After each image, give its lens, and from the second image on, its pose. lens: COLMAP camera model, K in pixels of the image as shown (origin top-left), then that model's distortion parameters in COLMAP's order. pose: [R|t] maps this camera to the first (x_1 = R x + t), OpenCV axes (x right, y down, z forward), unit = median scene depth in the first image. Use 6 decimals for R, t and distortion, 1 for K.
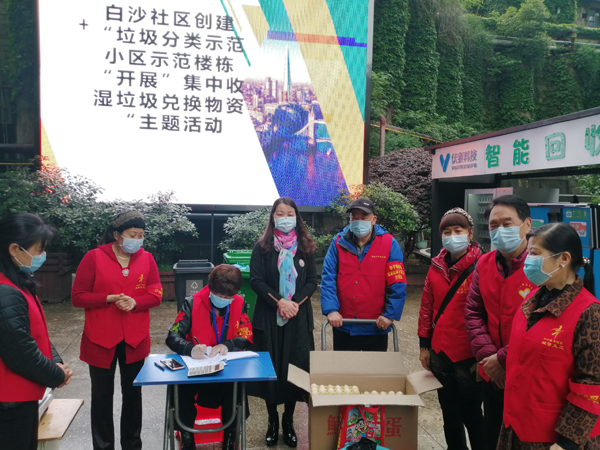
lens RADIAL K [[456.5, 0, 300.6], [0, 456.5, 225.5], [0, 0, 1]] dist [0.011288, 0.005128]
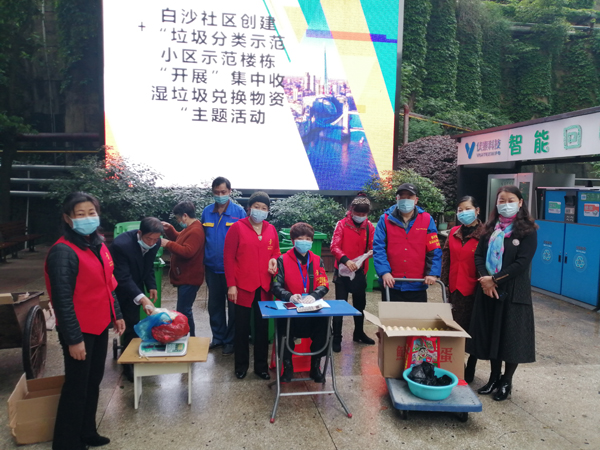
lens RADIAL K [[456.5, 0, 298.5], [0, 456.5, 224.2], [0, 0, 1]] dist [0.011288, 0.005128]
pose [[0.999627, 0.000180, -0.027317, -0.061506], [0.000660, 0.999526, 0.030771, 0.005600], [0.027309, -0.030777, 0.999153, -0.107806]]
